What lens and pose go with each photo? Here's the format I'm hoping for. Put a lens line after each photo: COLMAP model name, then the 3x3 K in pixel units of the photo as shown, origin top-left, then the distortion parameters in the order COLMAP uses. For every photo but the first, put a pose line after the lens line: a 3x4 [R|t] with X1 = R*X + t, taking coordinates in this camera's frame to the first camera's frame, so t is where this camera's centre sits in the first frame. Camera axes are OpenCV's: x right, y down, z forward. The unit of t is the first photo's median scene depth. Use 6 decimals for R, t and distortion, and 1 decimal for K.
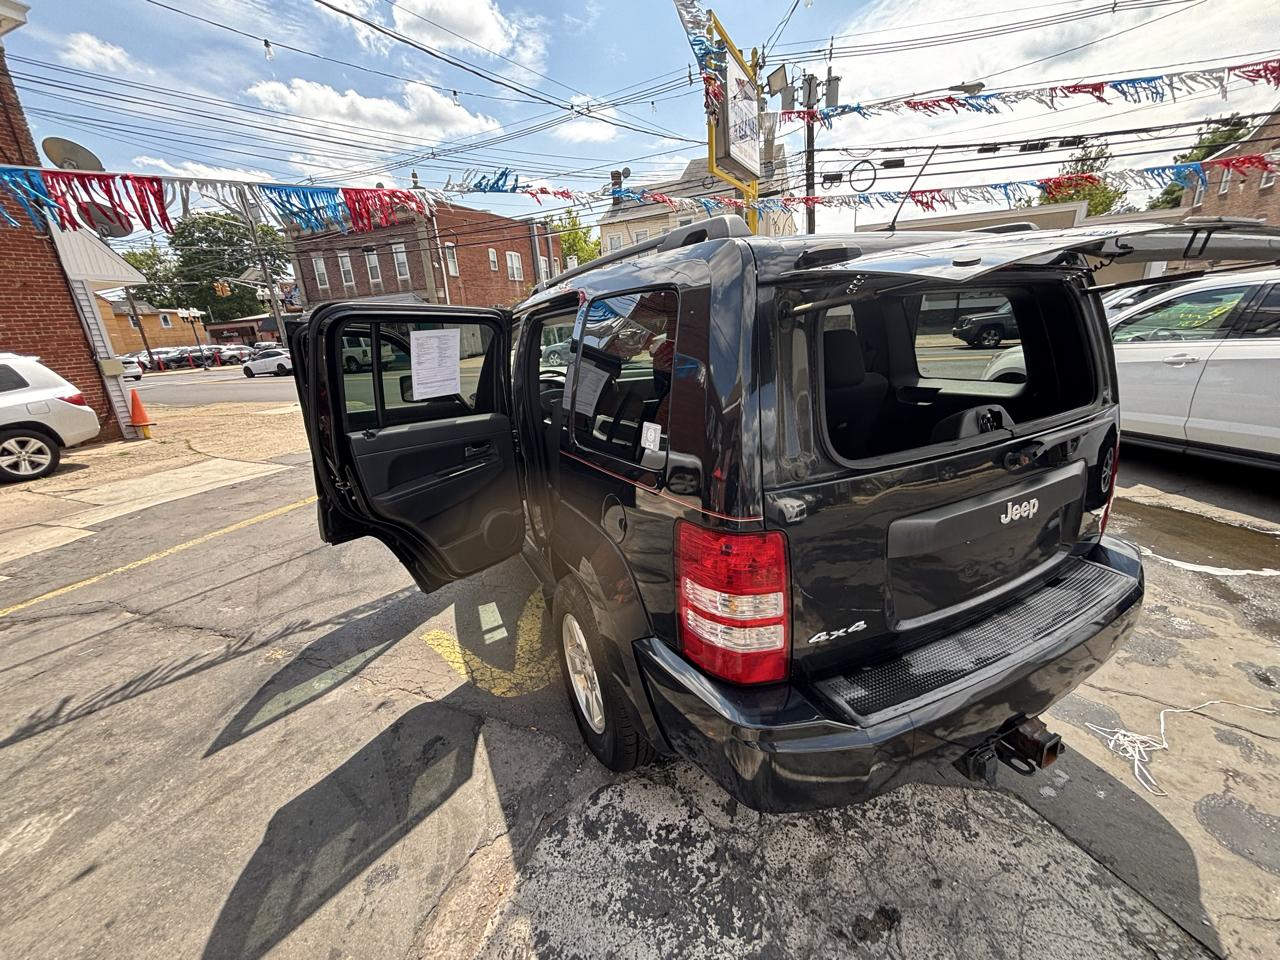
lens RADIAL K [[517.7, 0, 639.4], [0, 517.7, 478.0], [0, 0, 1]] dist [-0.007543, 0.005342]
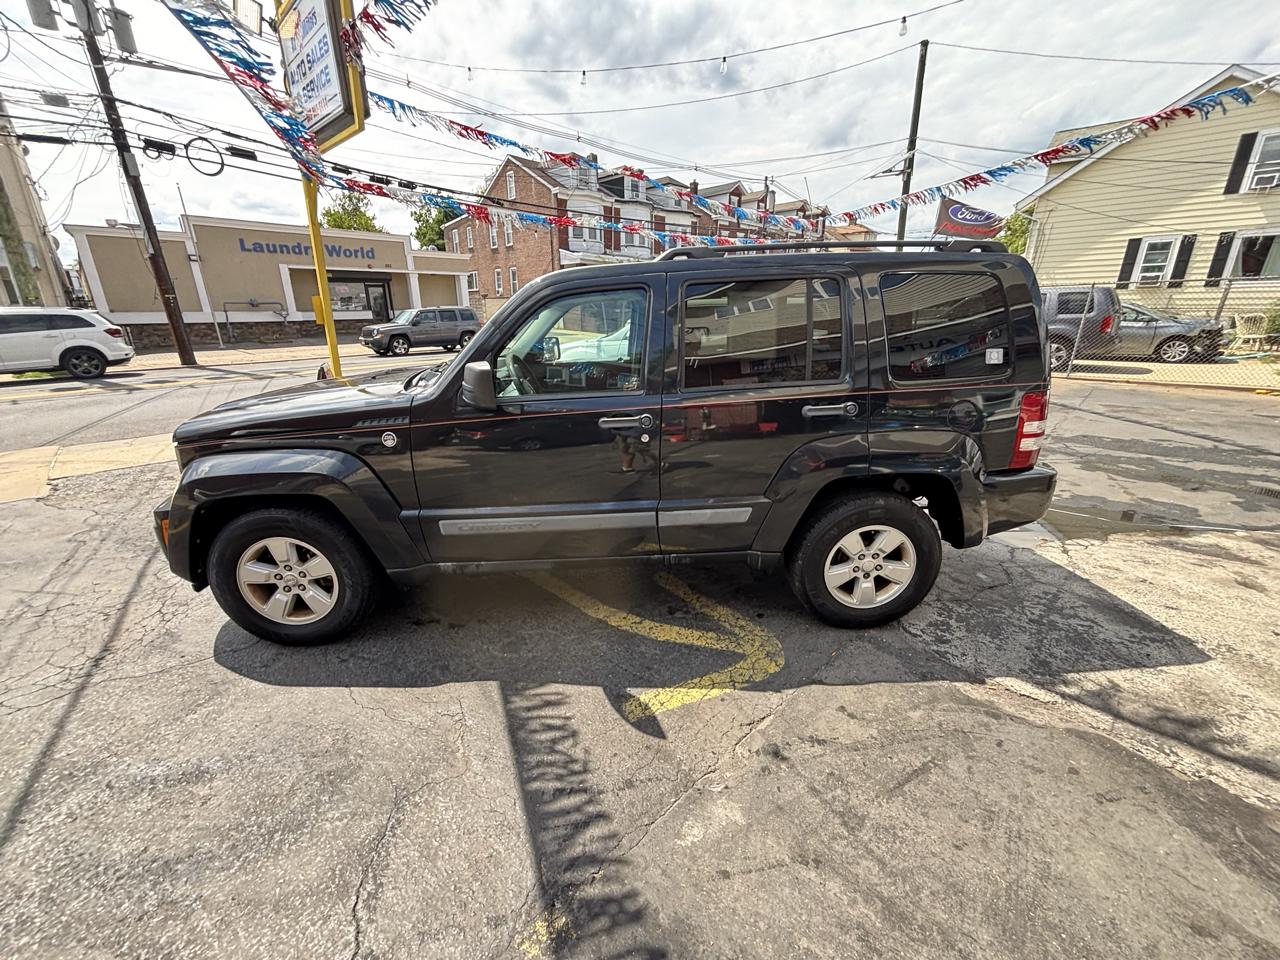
lens RADIAL K [[515.9, 0, 638.1], [0, 515.9, 480.3], [0, 0, 1]] dist [-0.000741, 0.001025]
pose [[0.398977, -0.235139, 0.886300, -0.637650], [0.255891, 0.956714, 0.138628, -0.069208], [-0.880532, 0.171487, 0.441877, 0.407588]]
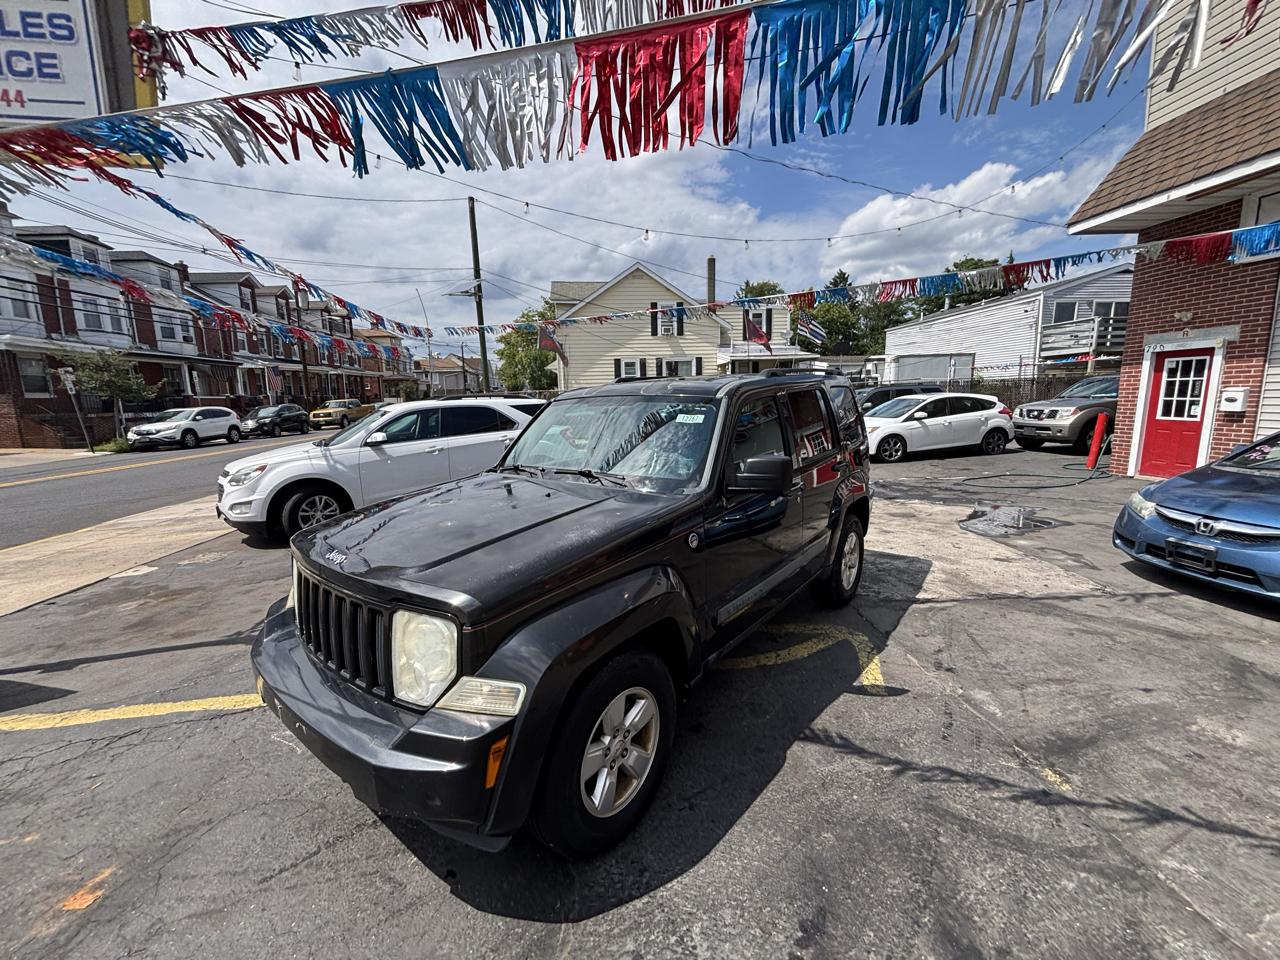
lens RADIAL K [[515.9, 0, 638.1], [0, 515.9, 480.3], [0, 0, 1]] dist [-0.000741, 0.001025]
pose [[-0.426053, -0.071700, 0.901853, -0.708941], [0.316428, 0.922082, 0.222795, -0.288588], [-0.847557, 0.380293, -0.370168, 1.058081]]
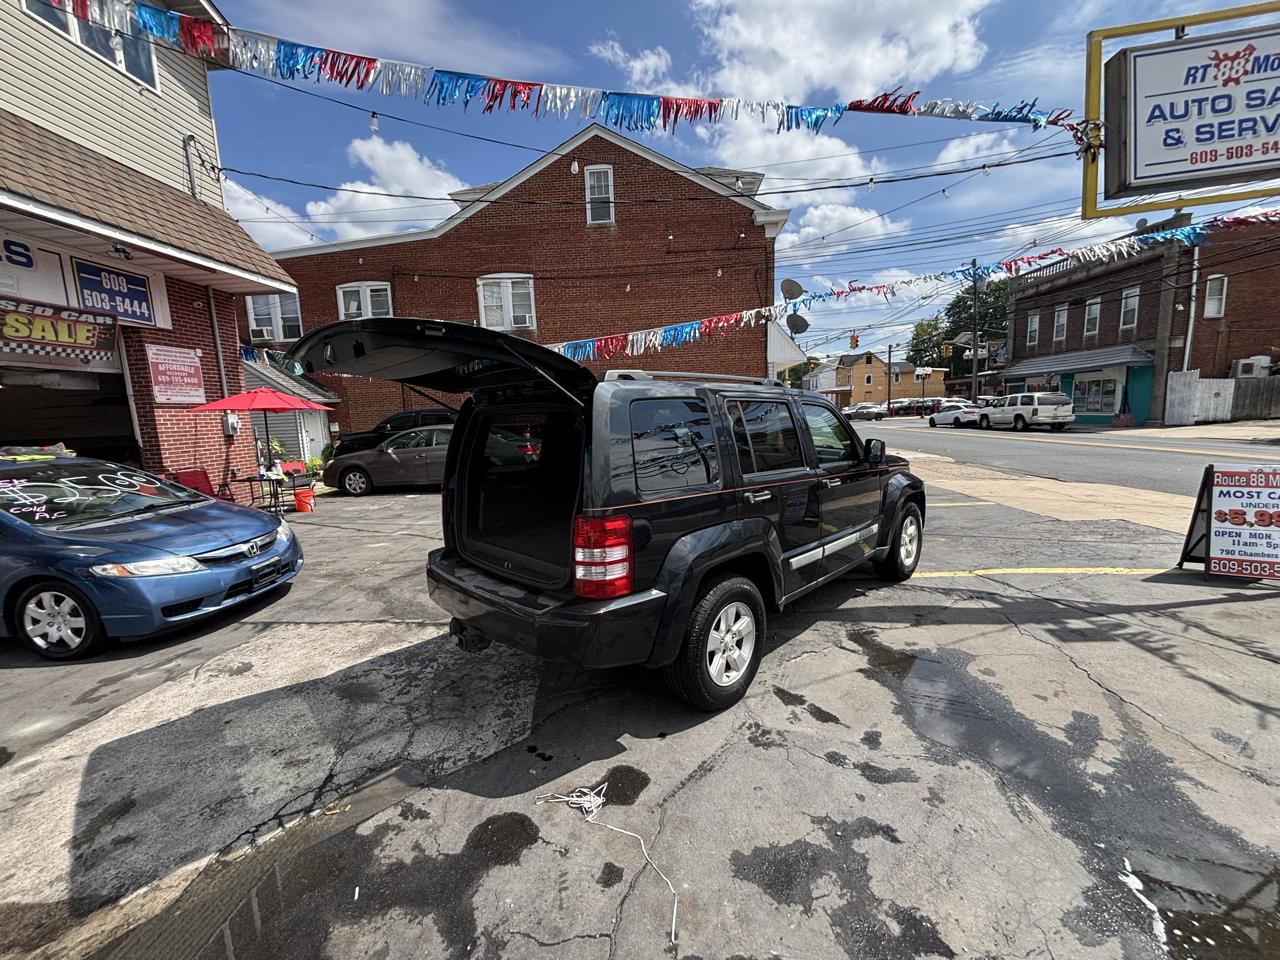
lens RADIAL K [[515.9, 0, 638.1], [0, 515.9, 480.3], [0, 0, 1]] dist [-0.000741, 0.001025]
pose [[0.313241, 0.176912, -0.933050, 0.844613], [-0.261295, 0.960630, 0.094421, -0.134368], [0.913020, 0.214225, 0.347135, 0.243623]]
